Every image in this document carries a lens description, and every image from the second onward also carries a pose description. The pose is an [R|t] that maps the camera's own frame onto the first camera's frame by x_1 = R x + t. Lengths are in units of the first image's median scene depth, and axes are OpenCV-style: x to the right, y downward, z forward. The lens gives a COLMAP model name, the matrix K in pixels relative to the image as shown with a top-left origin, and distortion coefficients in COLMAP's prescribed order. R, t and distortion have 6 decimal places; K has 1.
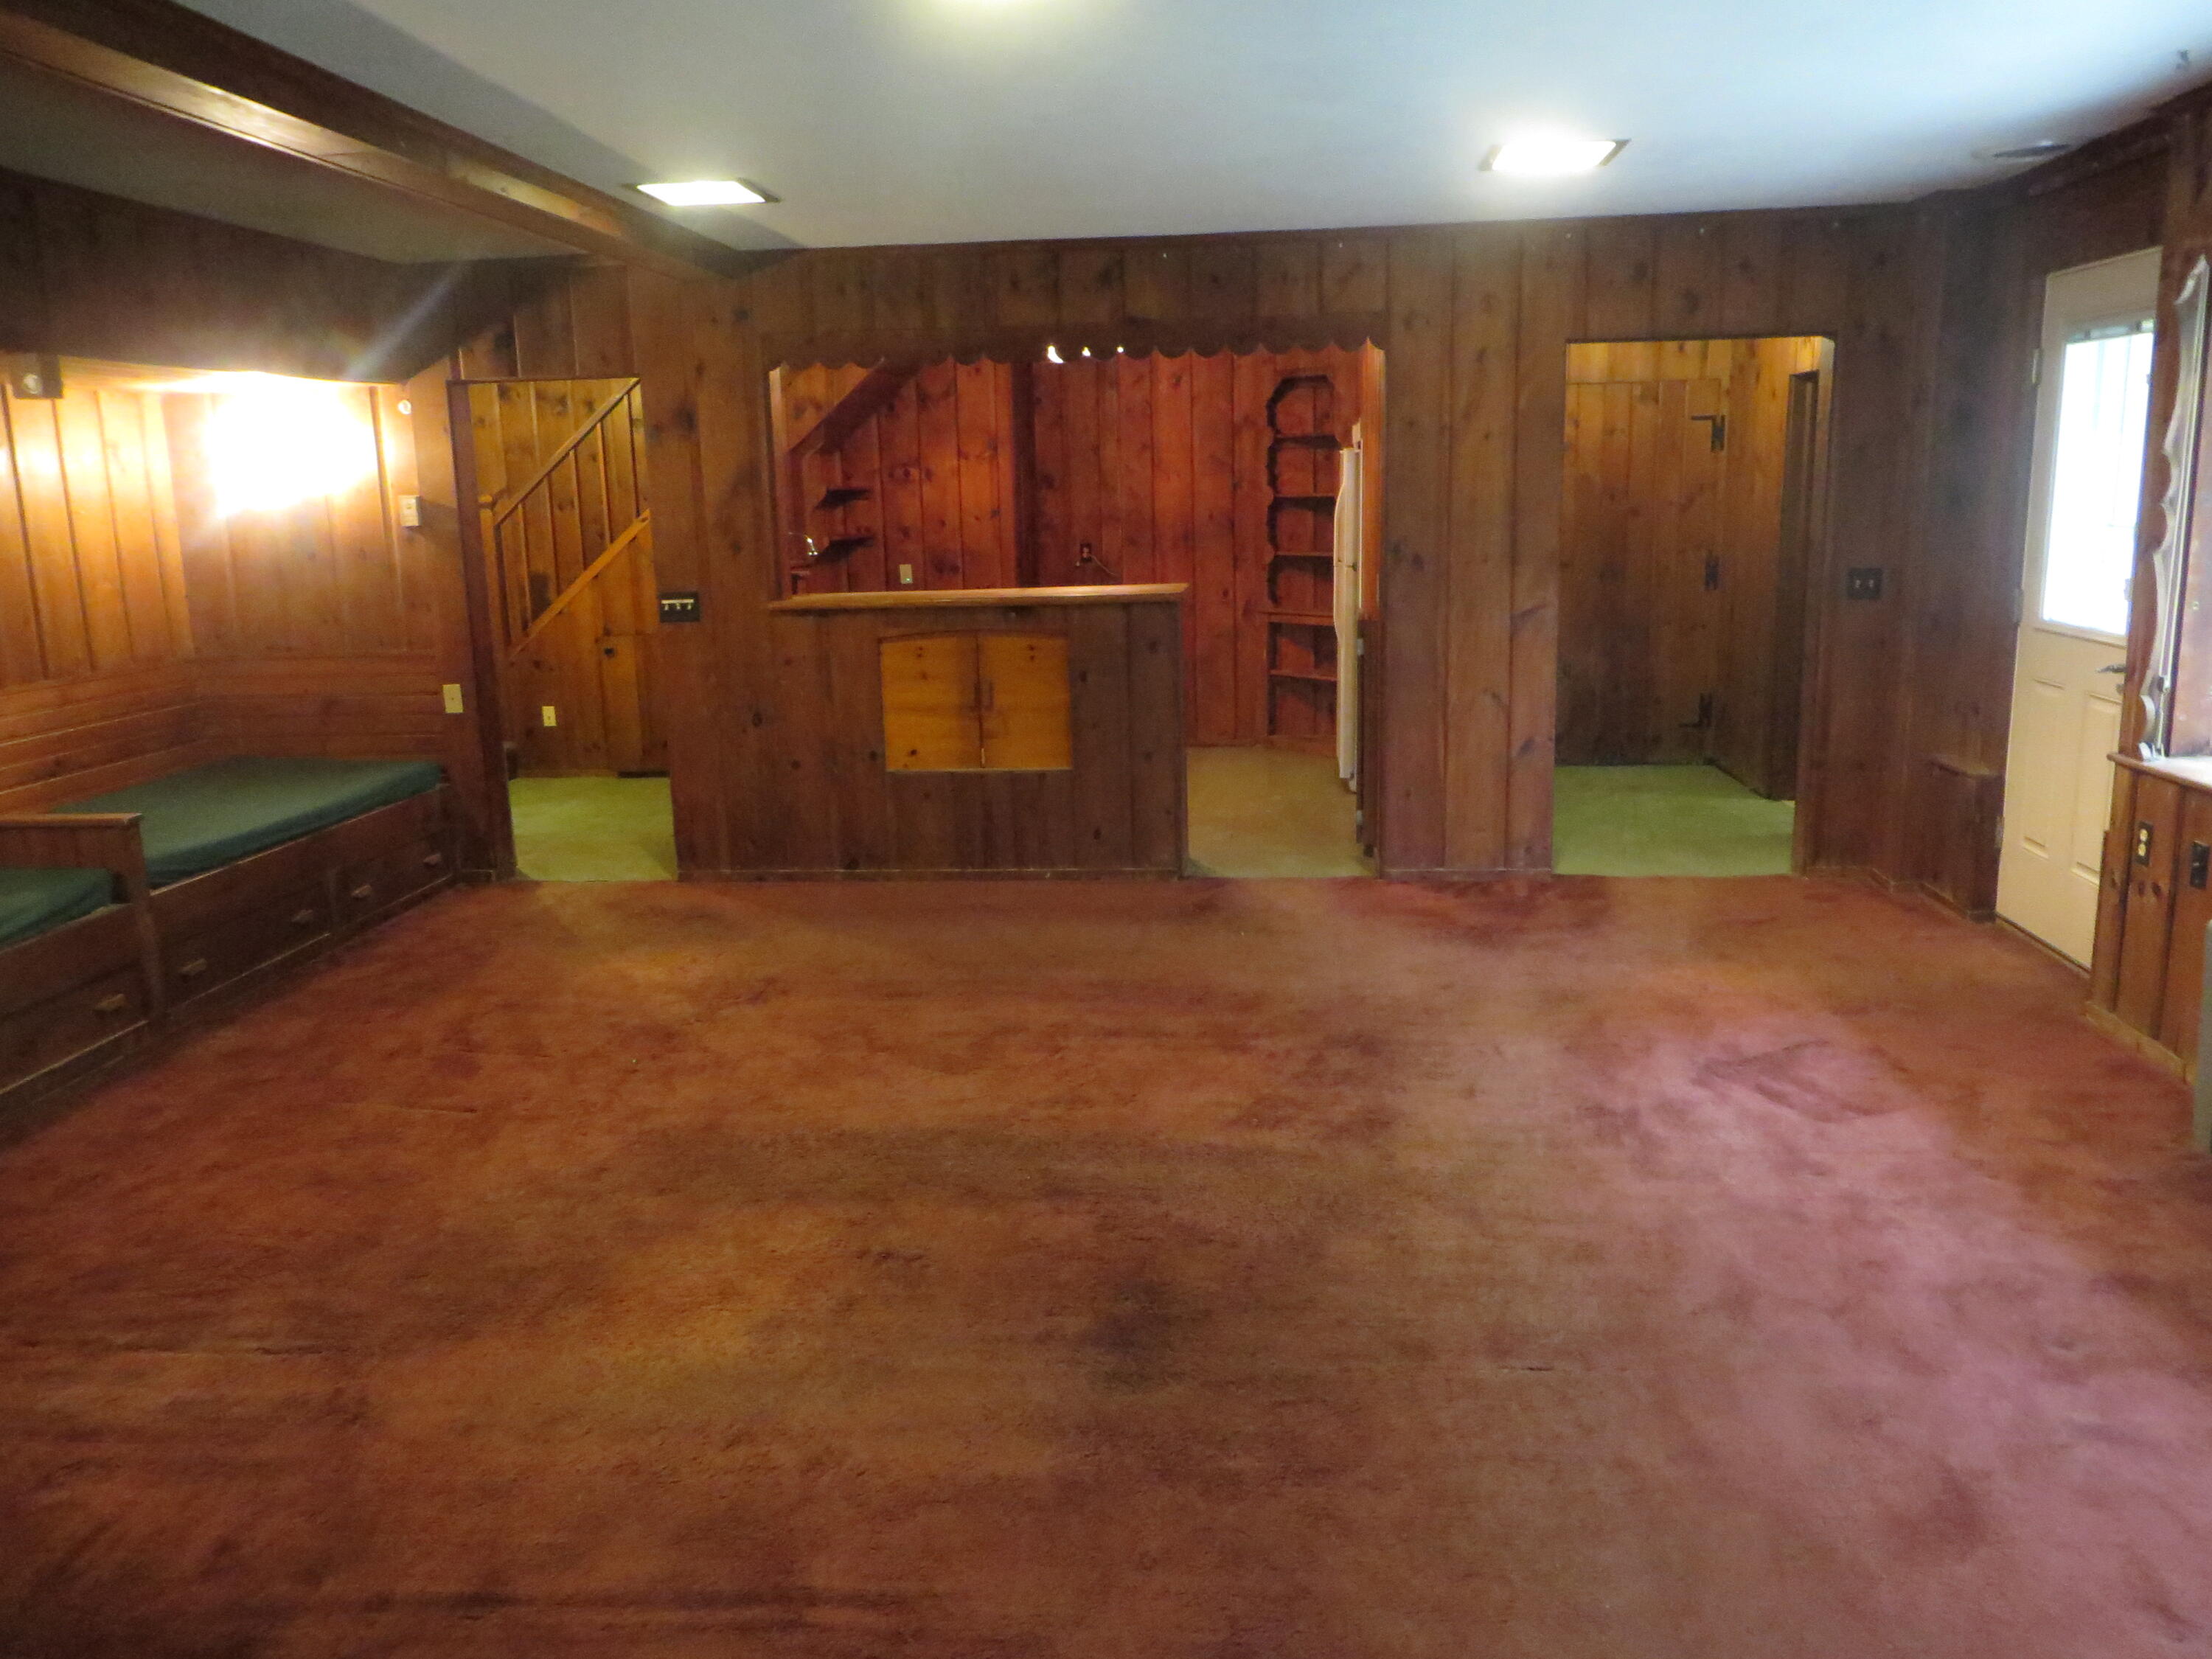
lens RADIAL K [[1654.6, 0, 1106.0], [0, 1654.6, 829.5], [0, 0, 1]] dist [-0.006990, 0.003530]
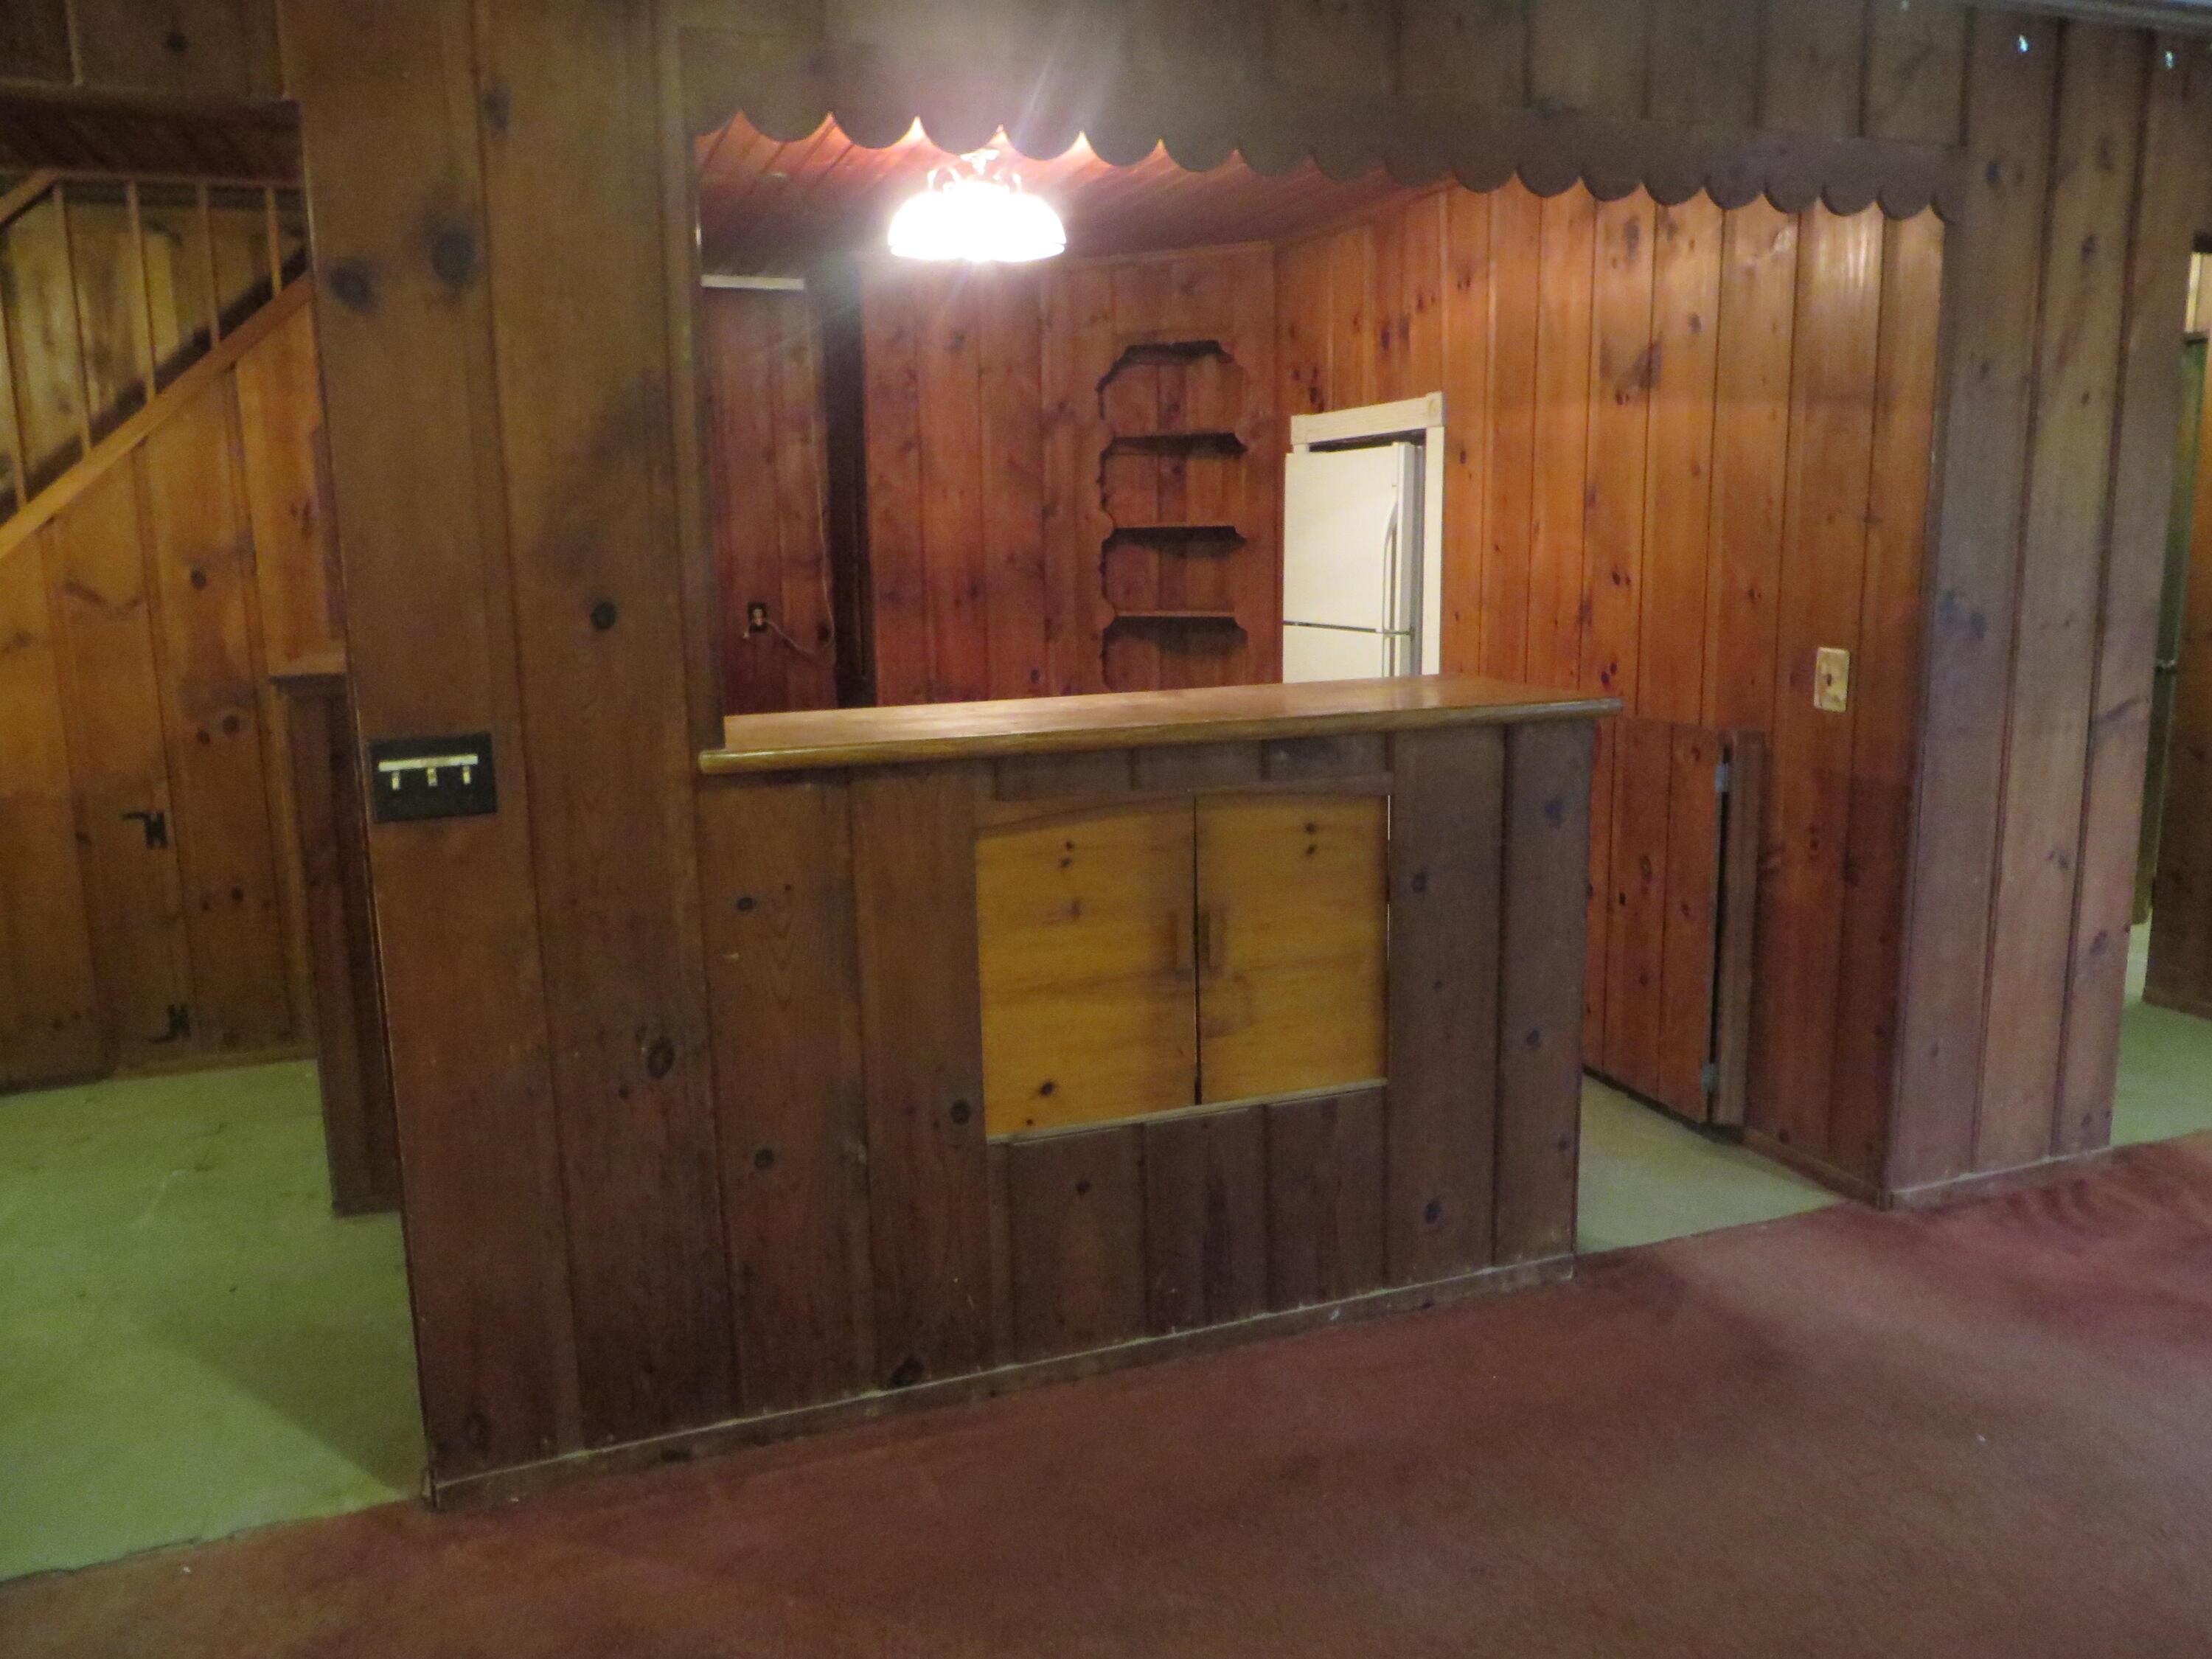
lens RADIAL K [[1663.8, 0, 1106.0], [0, 1663.8, 829.5], [0, 0, 1]] dist [-0.001773, -0.078449]
pose [[0.896865, -0.067382, 0.437142, -0.295610], [0.083771, 0.996317, -0.018296, -0.107792], [-0.434299, 0.053029, 0.899206, 0.635672]]
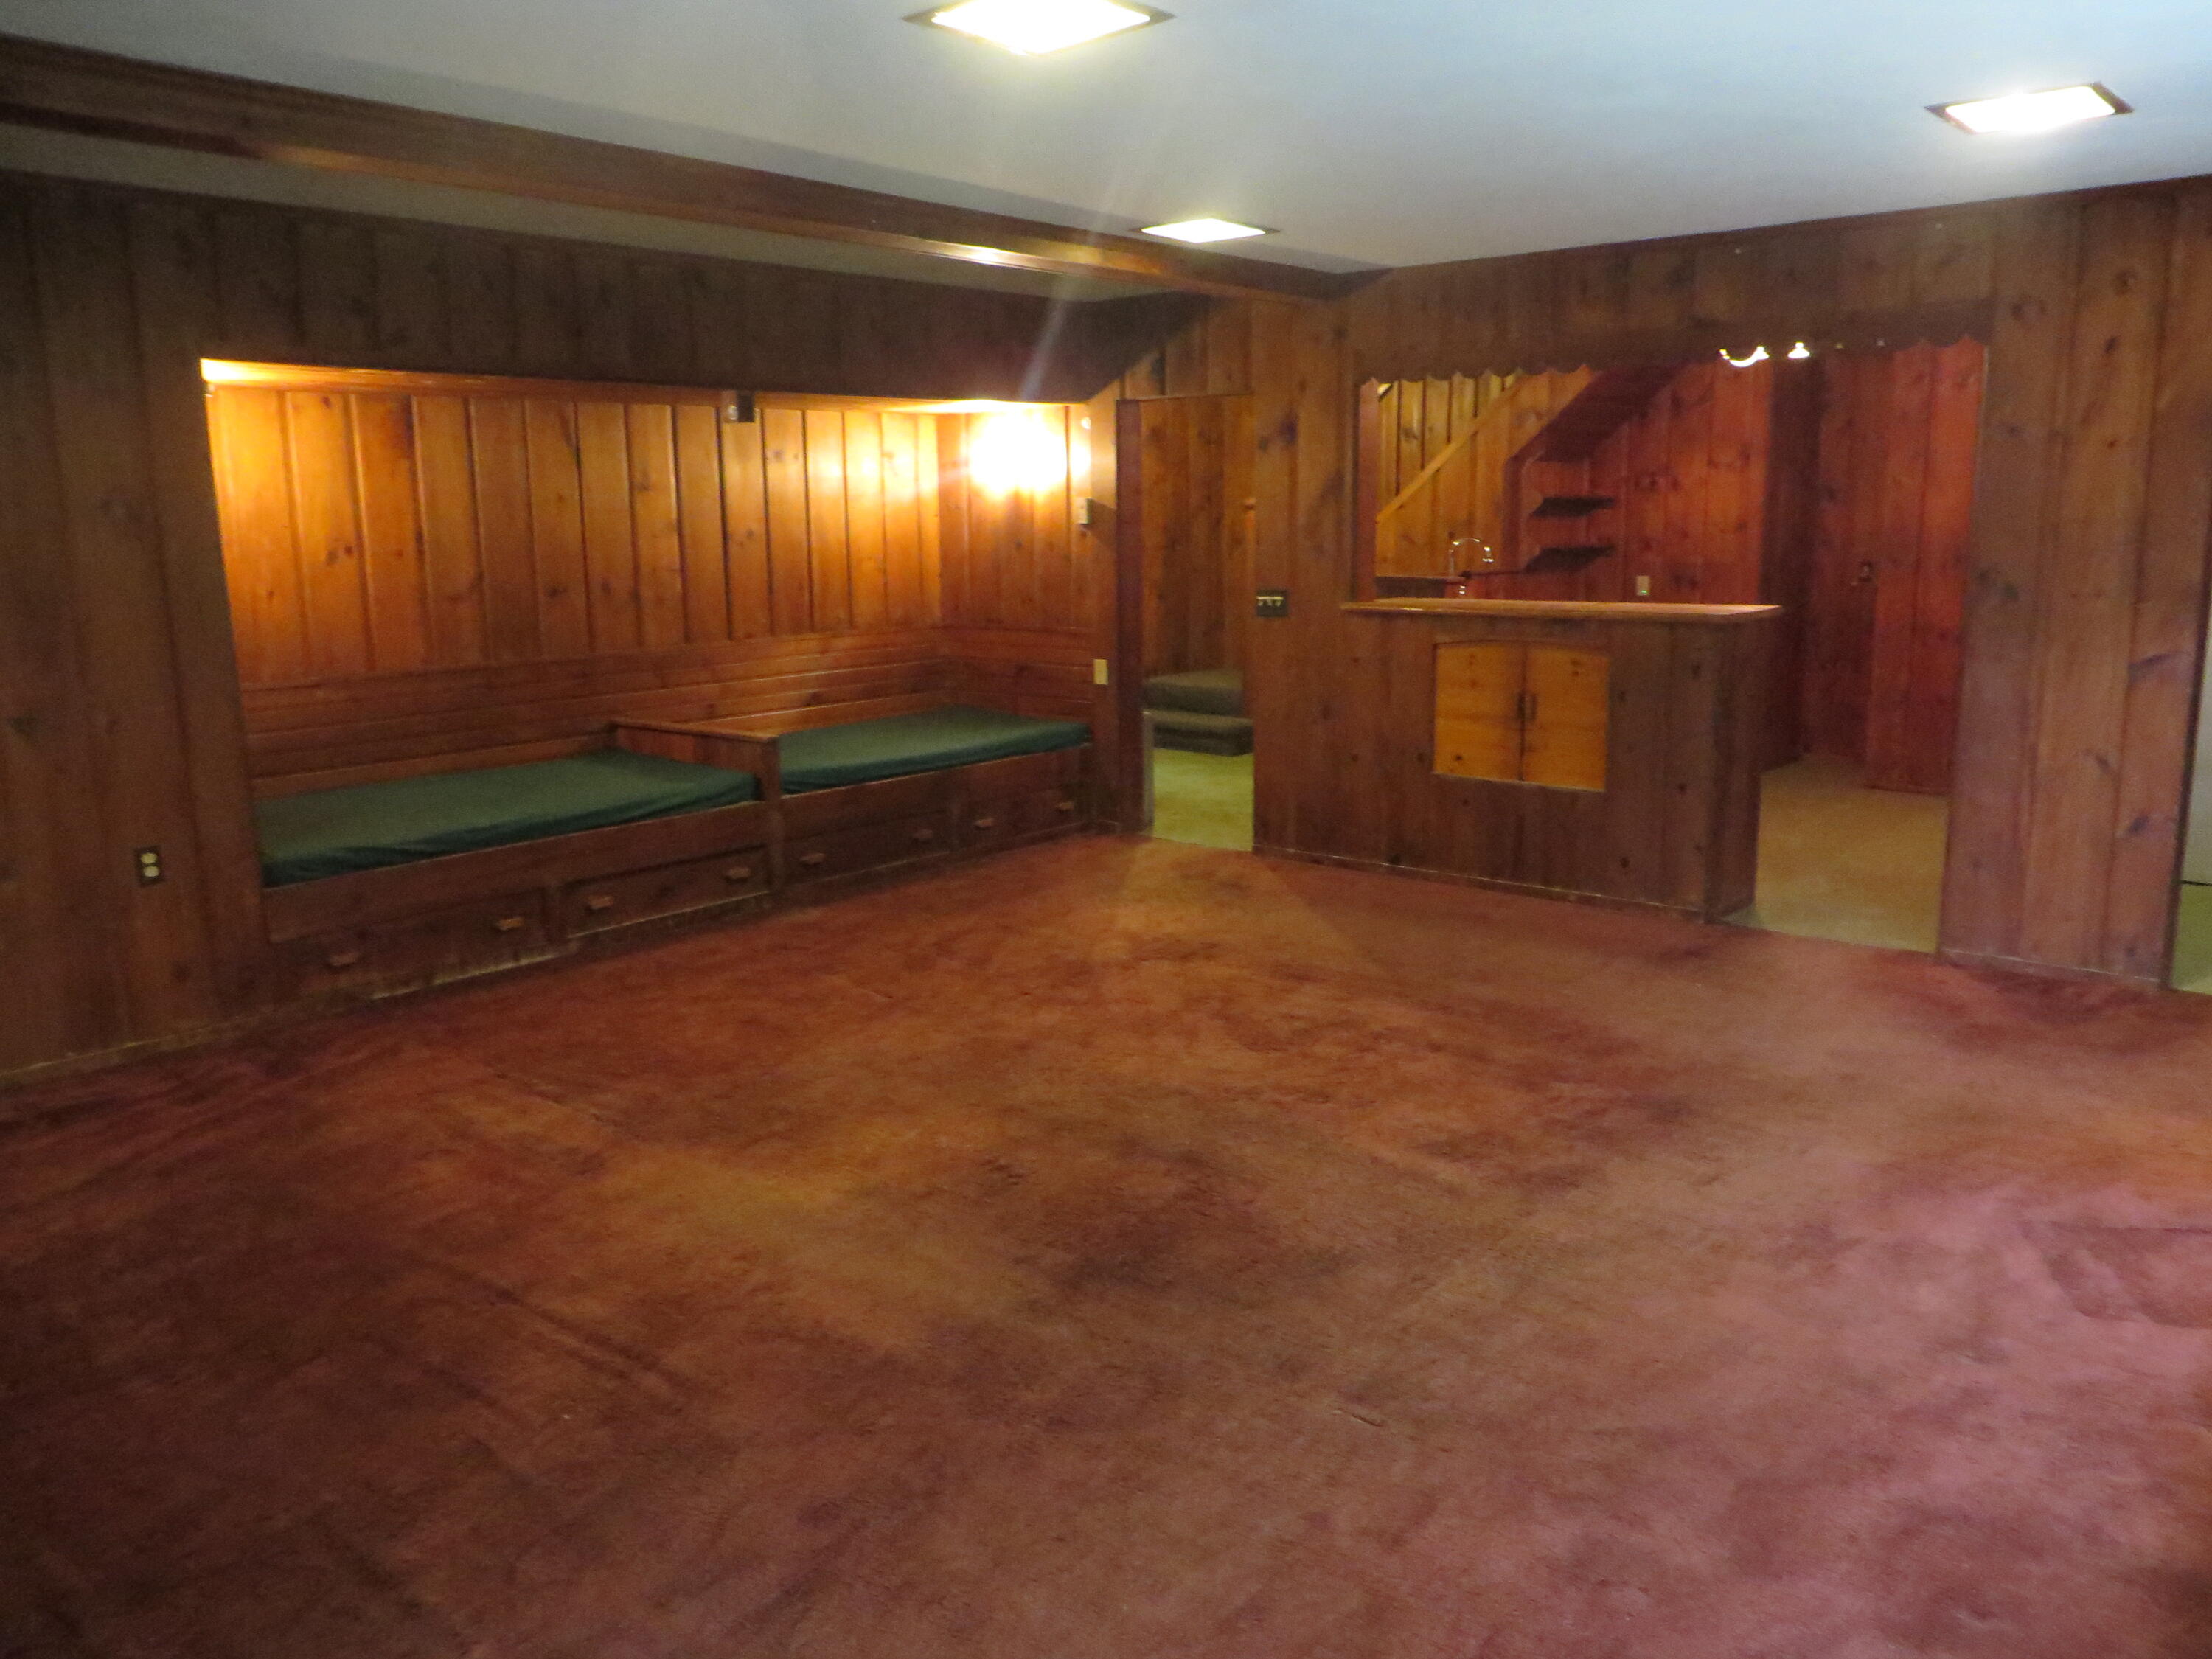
lens RADIAL K [[1646.3, 0, 1106.0], [0, 1646.3, 829.5], [0, 0, 1]] dist [-0.024343, 0.005569]
pose [[0.813164, 0.126443, -0.568134, 0.297459], [-0.127777, 0.991087, 0.037688, -0.013946], [0.567836, 0.041948, 0.822072, 0.055105]]
